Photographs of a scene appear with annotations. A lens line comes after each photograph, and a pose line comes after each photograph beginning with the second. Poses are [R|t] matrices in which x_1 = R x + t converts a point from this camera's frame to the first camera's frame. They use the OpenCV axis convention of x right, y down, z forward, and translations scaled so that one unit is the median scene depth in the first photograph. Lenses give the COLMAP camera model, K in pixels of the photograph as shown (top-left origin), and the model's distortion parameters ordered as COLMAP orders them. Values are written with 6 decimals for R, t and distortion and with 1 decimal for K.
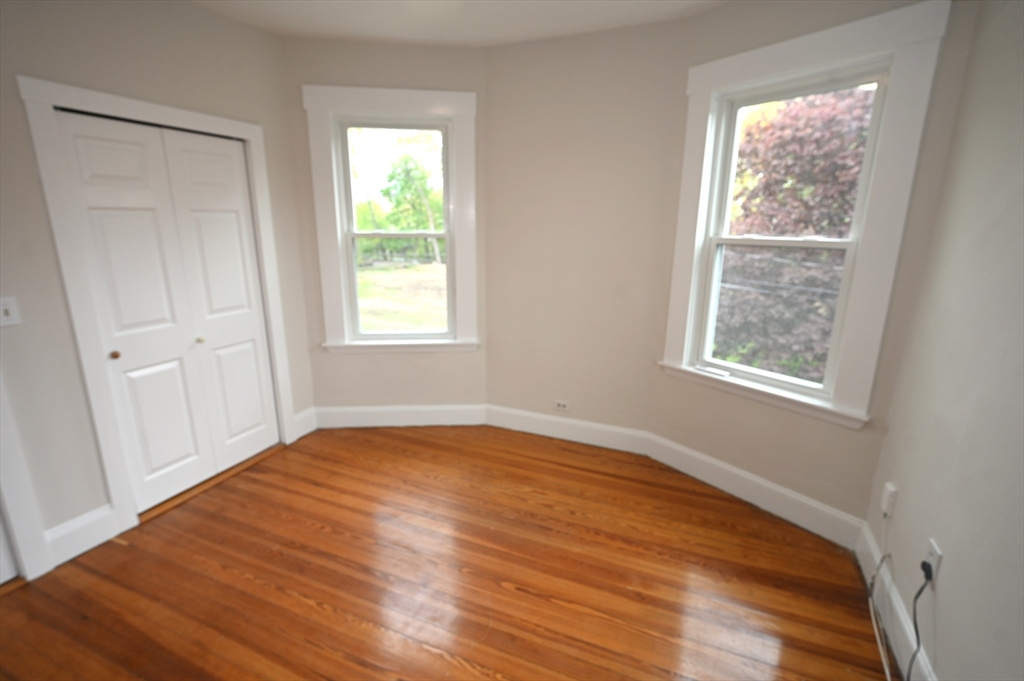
lens RADIAL K [[472.6, 0, 513.9], [0, 472.6, 339.7], [0, 0, 1]] dist [-0.002904, -0.000440]
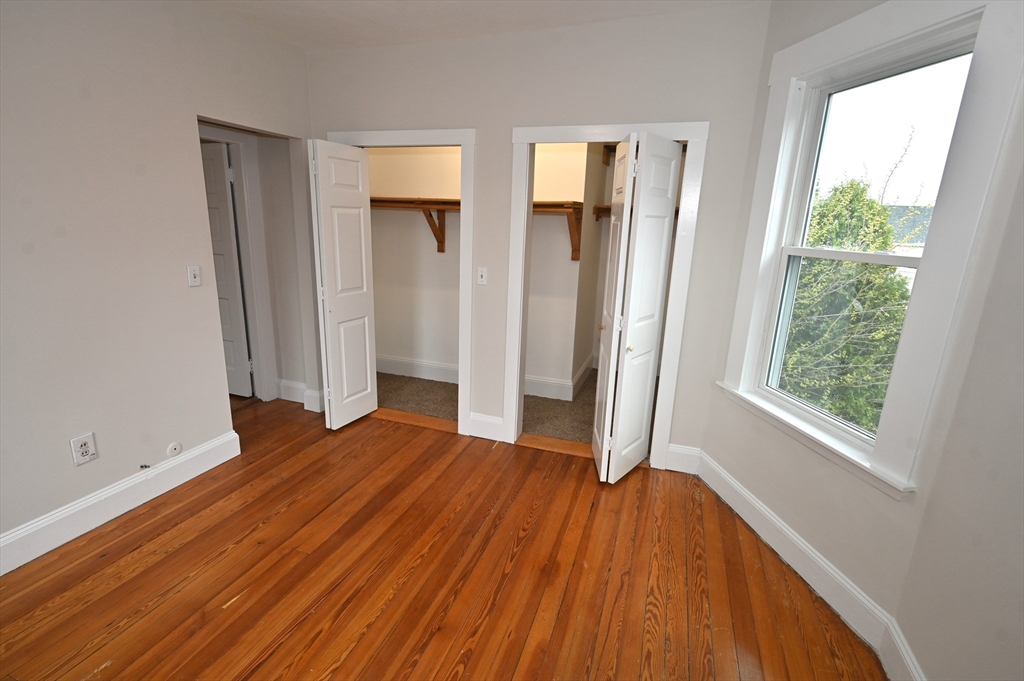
lens RADIAL K [[472.6, 0, 513.9], [0, 472.6, 339.7], [0, 0, 1]] dist [-0.002904, -0.000440]
pose [[0.071816, 0.236738, -0.968916, 0.426531], [-0.277609, 0.937783, 0.208555, -0.164550], [0.958006, 0.254002, 0.133068, 0.687352]]
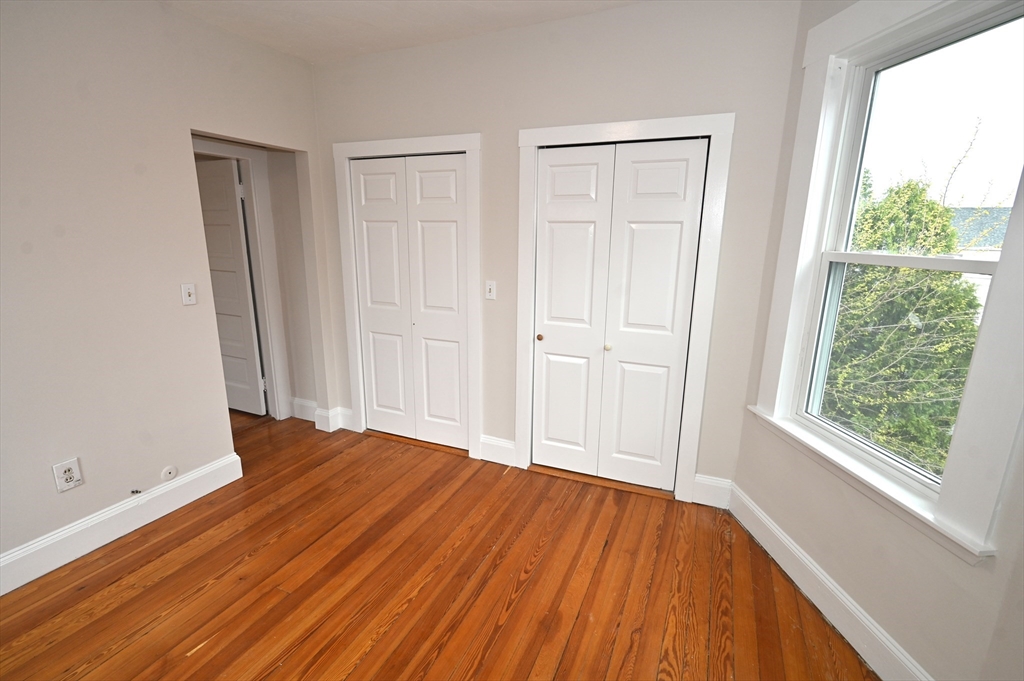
lens RADIAL K [[470.0, 0, 518.6], [0, 470.0, 345.0], [0, 0, 1]] dist [-0.003303, -0.000502]
pose [[-0.002221, 0.223557, -0.974688, 0.337761], [-0.257329, 0.941739, 0.216586, -0.179650], [0.966321, 0.251297, 0.055436, 0.764468]]
